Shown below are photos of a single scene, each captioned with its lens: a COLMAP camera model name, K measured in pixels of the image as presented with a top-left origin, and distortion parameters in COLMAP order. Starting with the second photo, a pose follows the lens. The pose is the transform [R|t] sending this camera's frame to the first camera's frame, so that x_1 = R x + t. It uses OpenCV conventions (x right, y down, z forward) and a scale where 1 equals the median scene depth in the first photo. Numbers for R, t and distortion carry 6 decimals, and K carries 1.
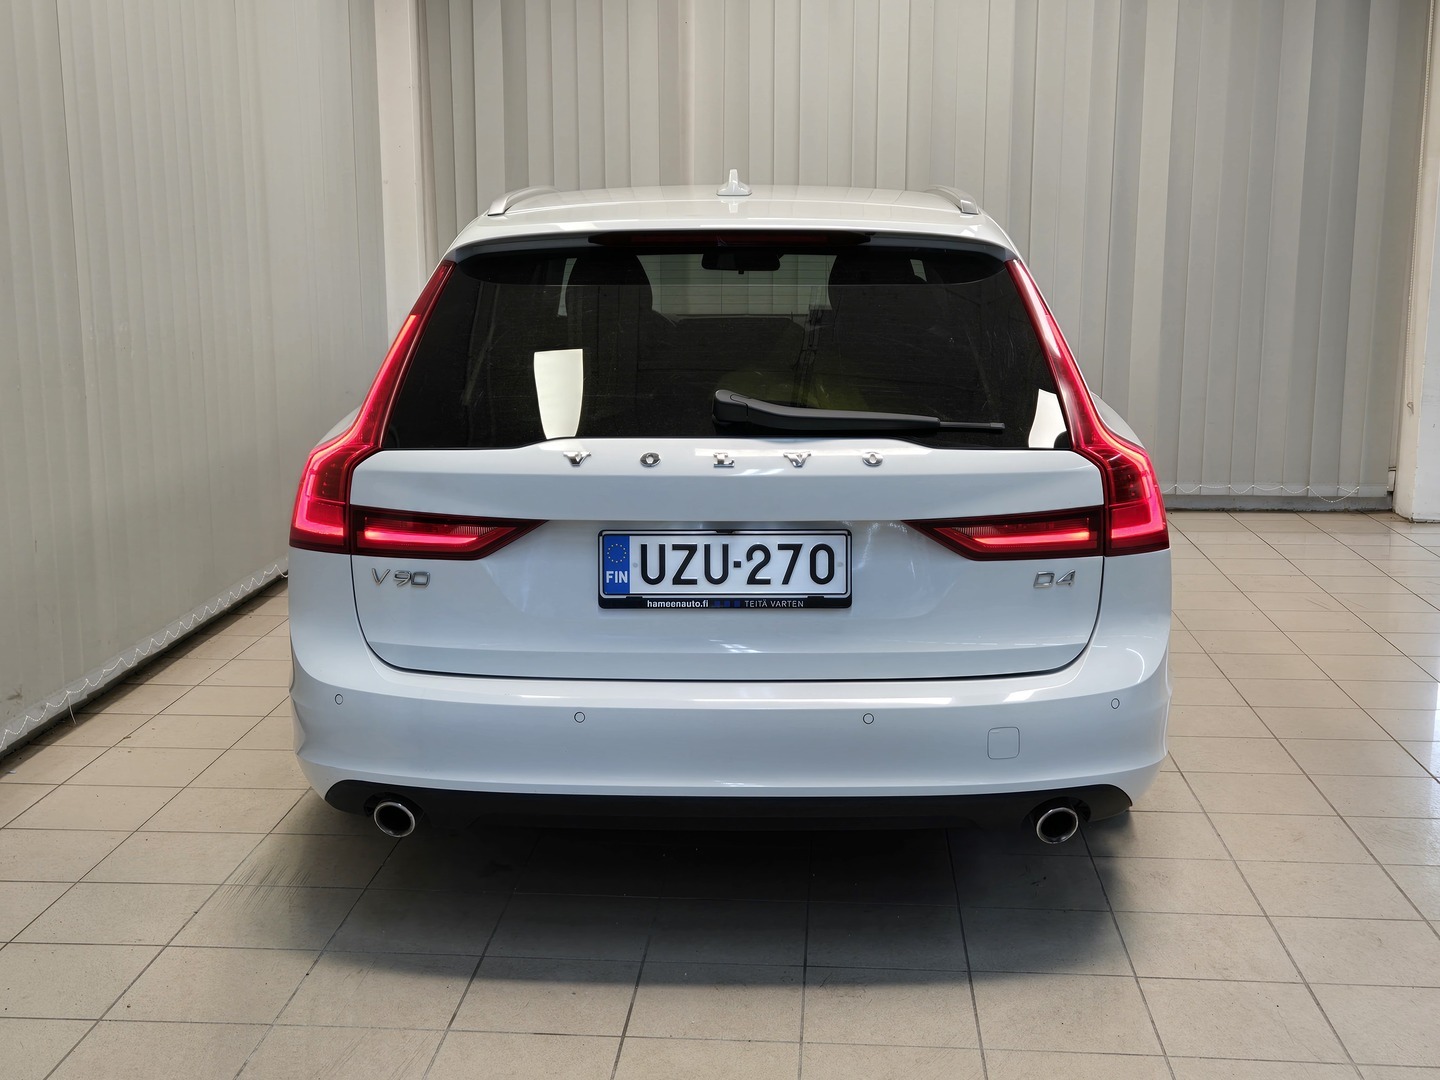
lens RADIAL K [[1833.7, 0, 761.4], [0, 1833.7, 537.2], [0, 0, 1]] dist [0.031037, -0.039170]
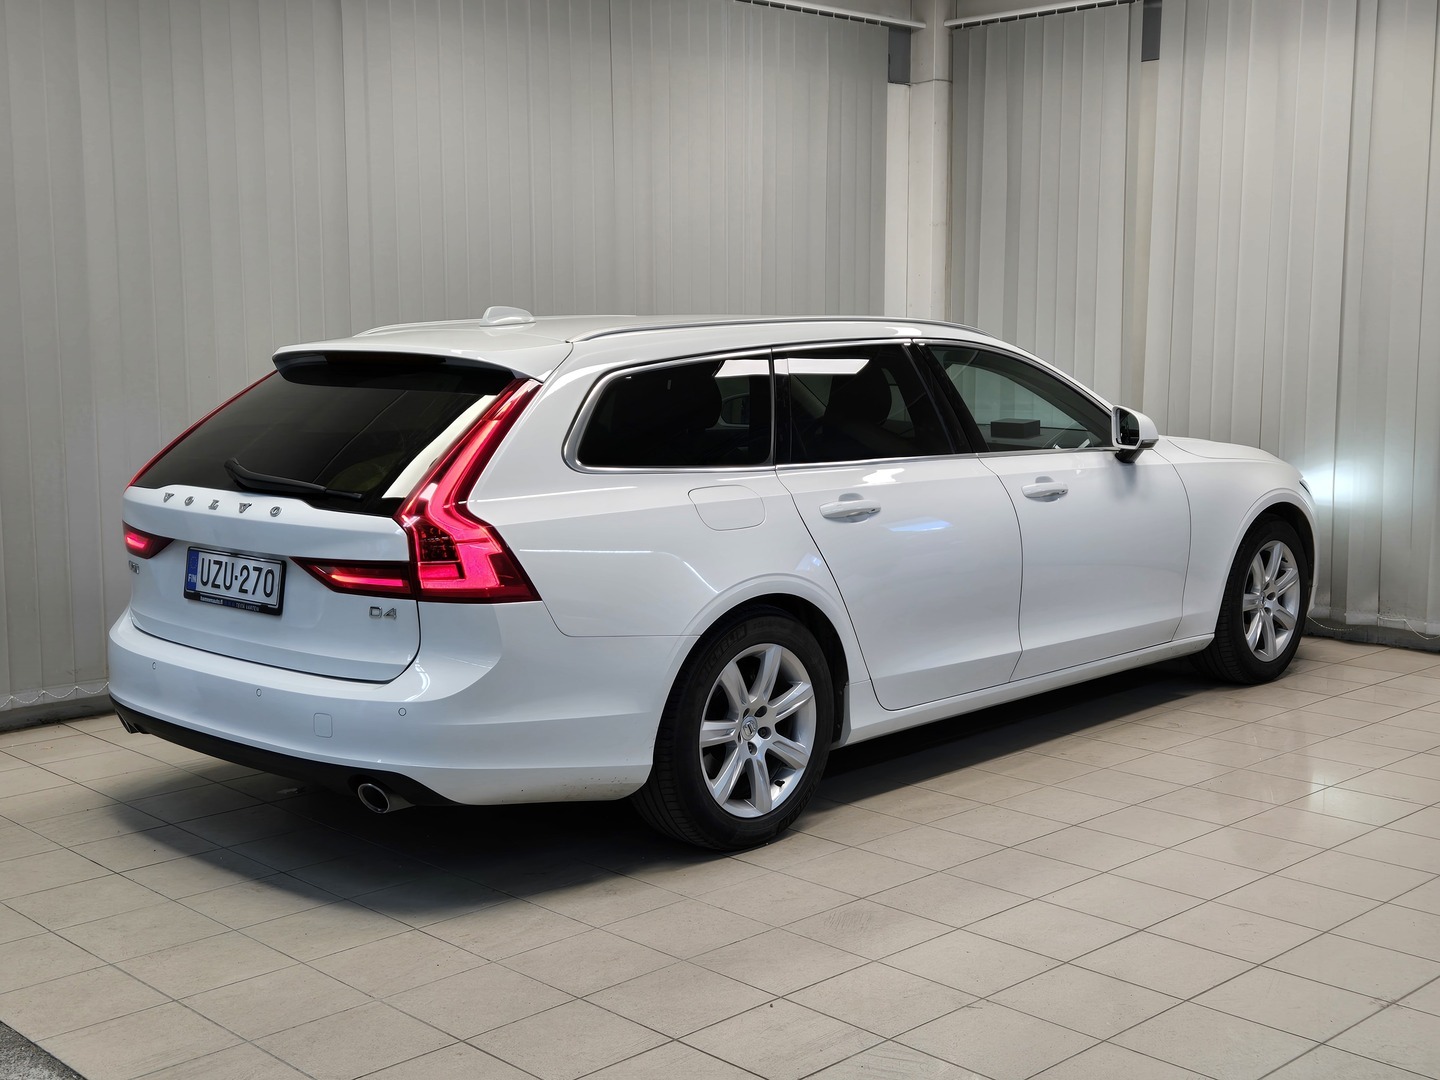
lens RADIAL K [[1833.7, 0, 761.4], [0, 1833.7, 537.2], [0, 0, 1]] dist [0.031037, -0.039170]
pose [[0.747268, 0.081525, -0.659503, 1.264560], [-0.123616, 0.992177, -0.017417, -0.043427], [0.652924, 0.094540, 0.751500, 0.167869]]
